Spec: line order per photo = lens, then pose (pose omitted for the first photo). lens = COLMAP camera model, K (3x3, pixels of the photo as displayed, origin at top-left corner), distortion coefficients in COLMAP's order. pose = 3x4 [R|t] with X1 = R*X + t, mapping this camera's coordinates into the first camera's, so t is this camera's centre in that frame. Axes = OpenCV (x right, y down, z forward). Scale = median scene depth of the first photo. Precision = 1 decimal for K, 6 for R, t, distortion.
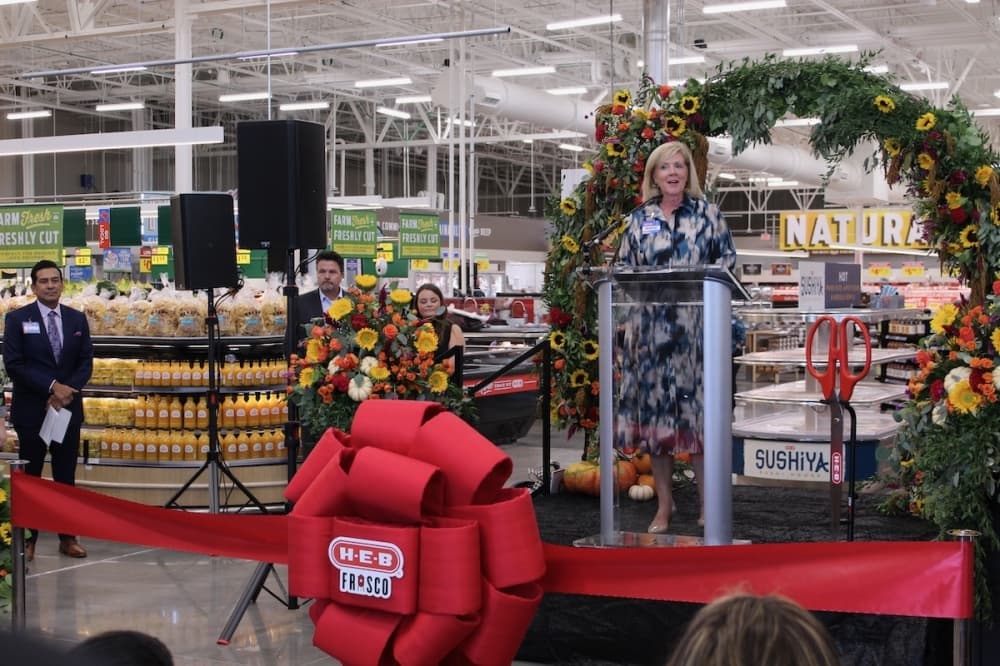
lens RADIAL K [[1517.4, 0, 508.9], [0, 1517.4, 325.5], [0, 0, 1]] dist [0.026351, 0.000000]
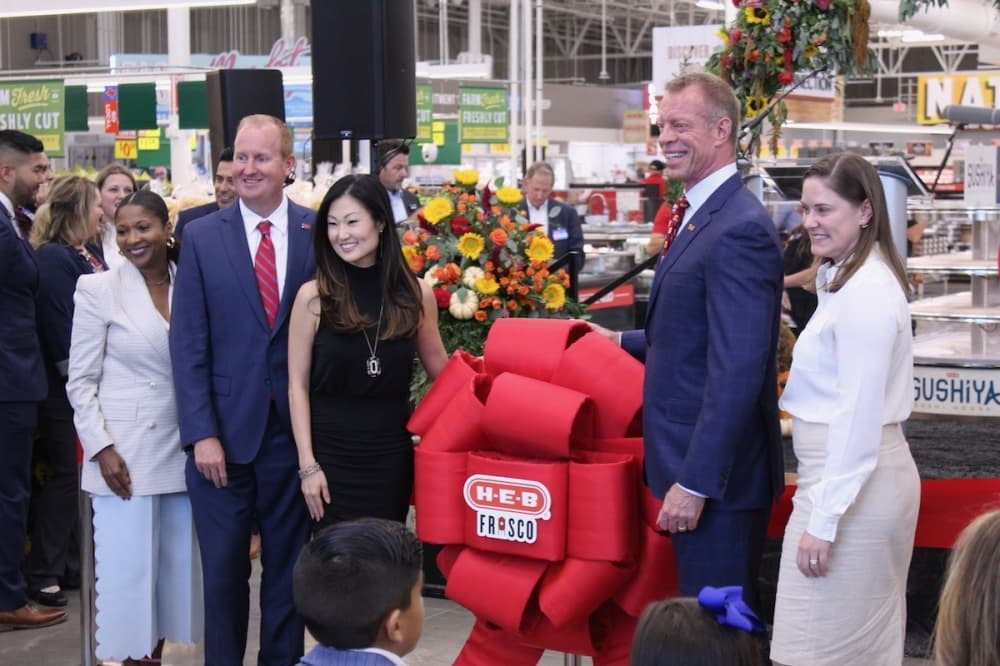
lens RADIAL K [[2150.9, 0, 450.0], [0, 2150.9, 301.1], [0, 0, 1]] dist [0.102892, 0.000000]
pose [[0.999987, -0.004008, -0.003115, -0.092808], [0.004134, 0.999130, 0.041506, -0.009397], [0.002946, -0.041519, 0.999133, -0.181214]]
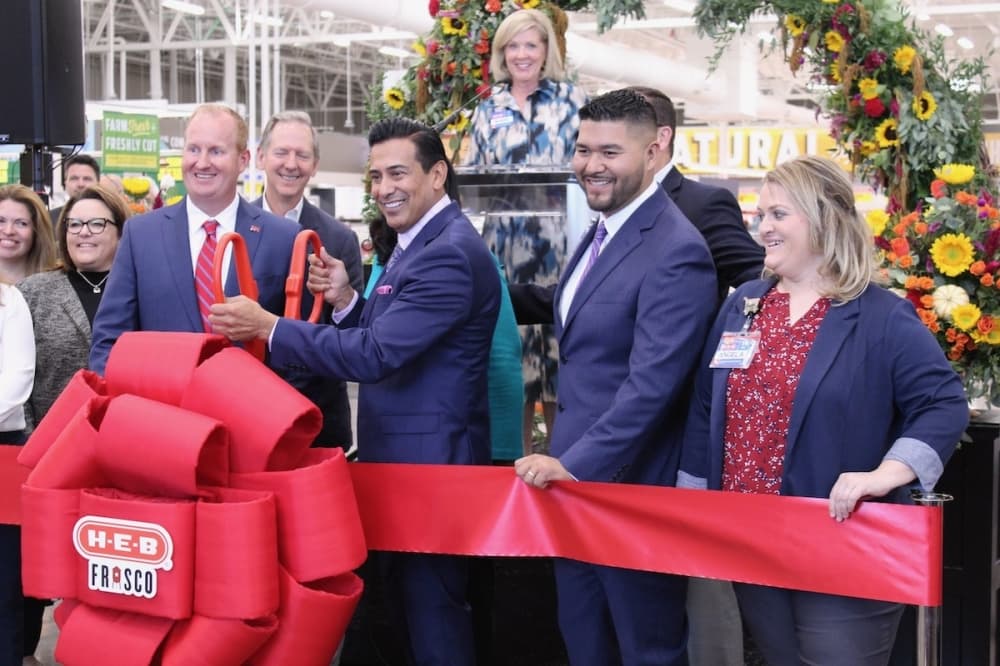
lens RADIAL K [[1549.2, 0, 479.5], [0, 1549.2, 342.4], [0, 0, 1]] dist [0.026039, 0.000000]
pose [[0.995128, -0.003903, 0.098518, 0.003223], [0.000115, 0.999262, 0.038422, 0.019792], [-0.098596, -0.038224, 0.994393, 0.178504]]
